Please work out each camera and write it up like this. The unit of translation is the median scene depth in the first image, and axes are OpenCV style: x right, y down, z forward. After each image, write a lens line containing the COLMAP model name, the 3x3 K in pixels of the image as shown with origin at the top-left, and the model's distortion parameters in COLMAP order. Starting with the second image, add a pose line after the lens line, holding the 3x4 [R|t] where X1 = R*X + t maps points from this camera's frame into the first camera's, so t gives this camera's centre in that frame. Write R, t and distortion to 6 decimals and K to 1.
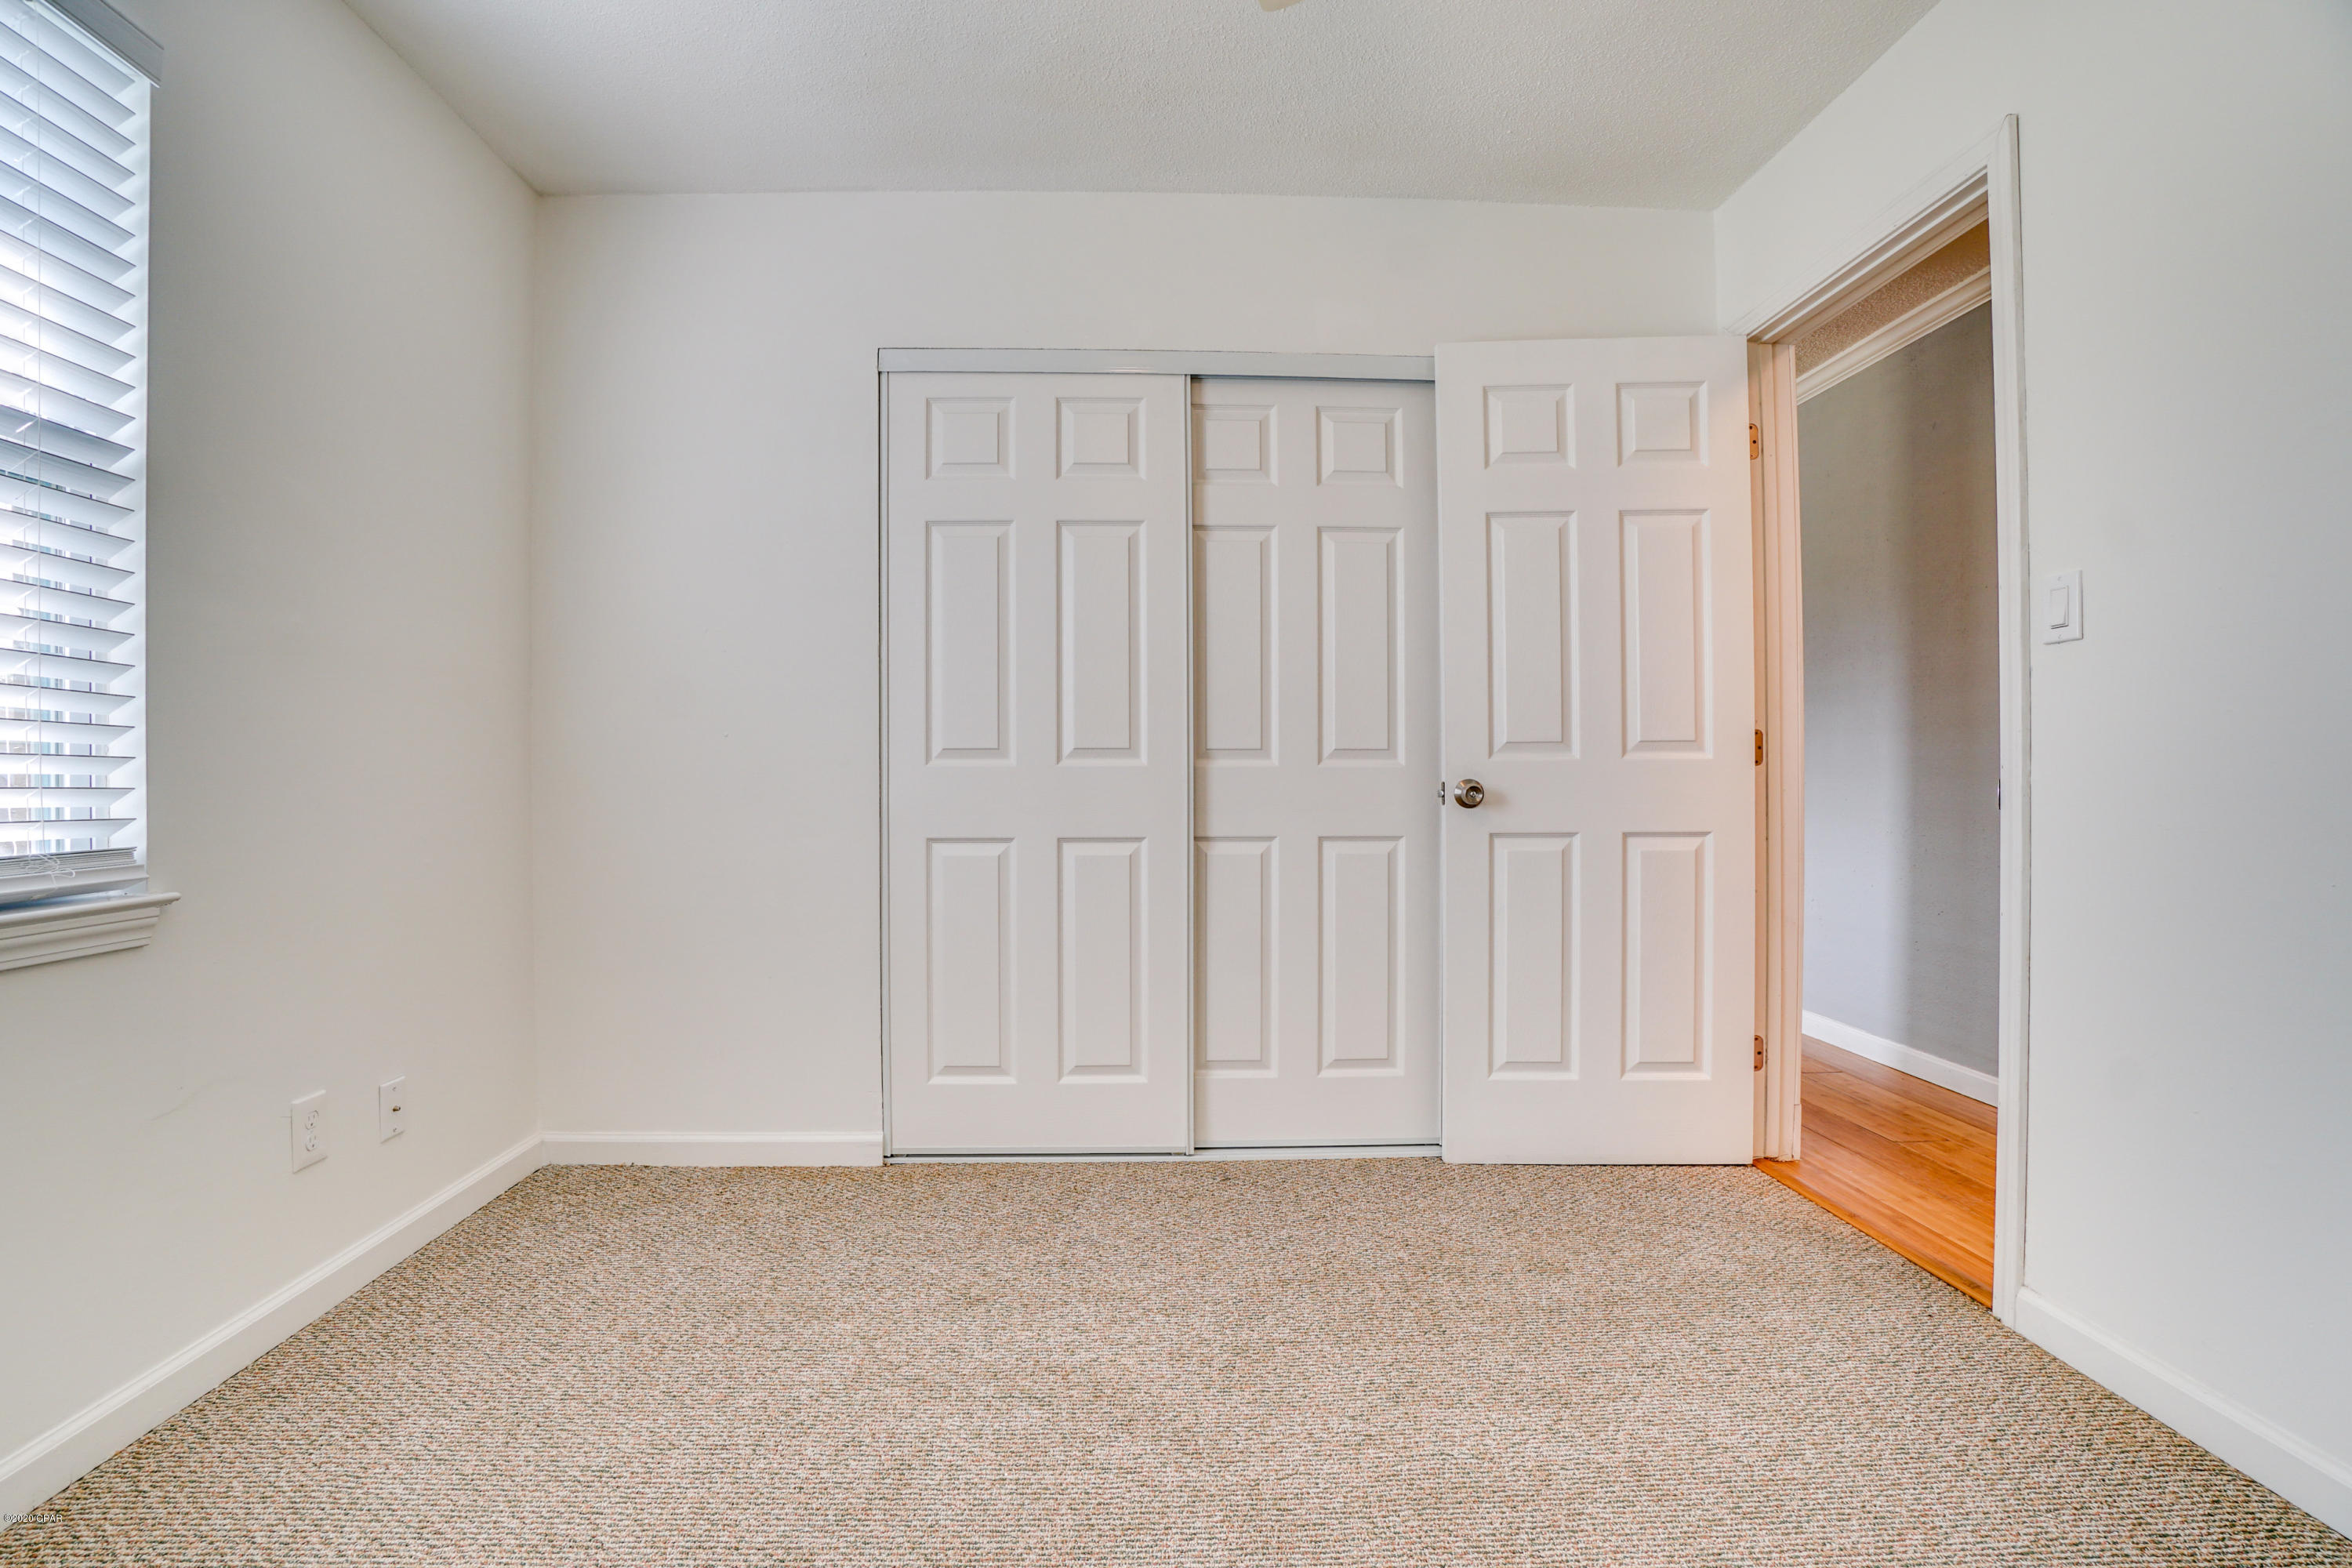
lens RADIAL K [[1069.7, 0, 1153.9], [0, 1069.7, 772.1], [0, 0, 1]] dist [-0.080029, 0.024960]
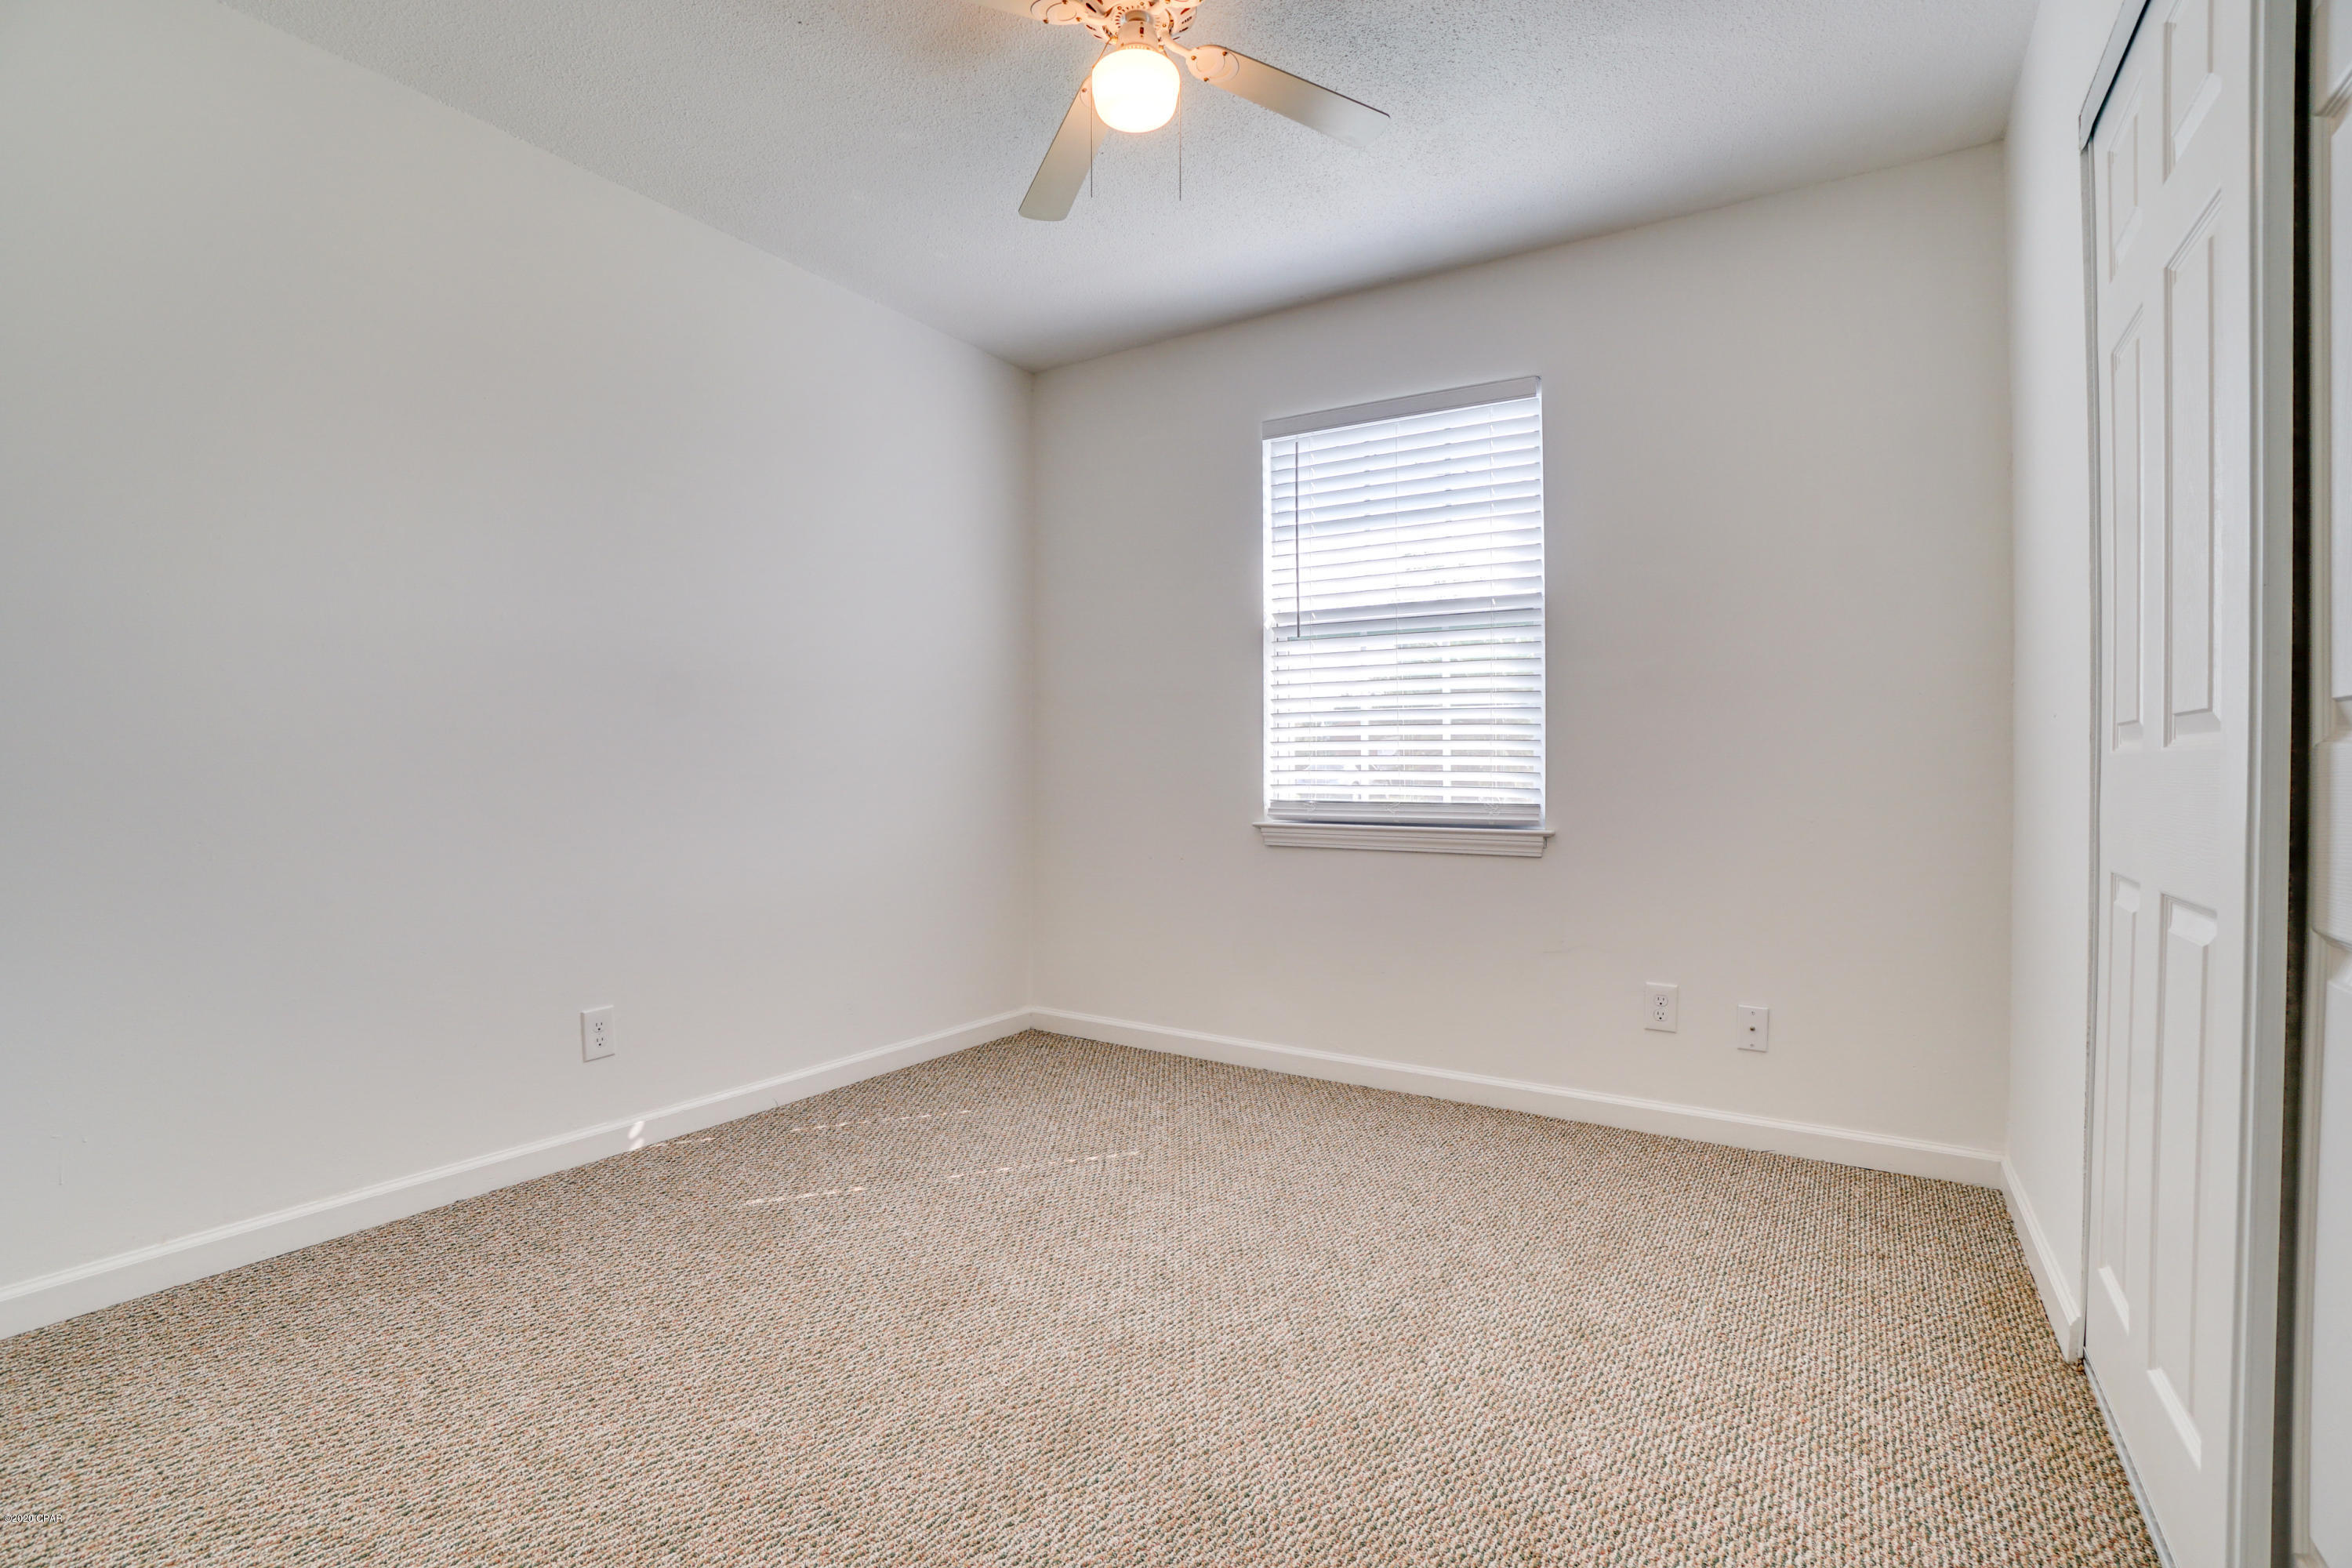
lens RADIAL K [[1069.7, 0, 1153.9], [0, 1069.7, 772.1], [0, 0, 1]] dist [-0.080029, 0.024960]
pose [[-0.563626, 0.010233, -0.825967, 0.903371], [0.000651, 0.999928, 0.011943, -0.008105], [0.826030, 0.006193, -0.563593, 1.352787]]
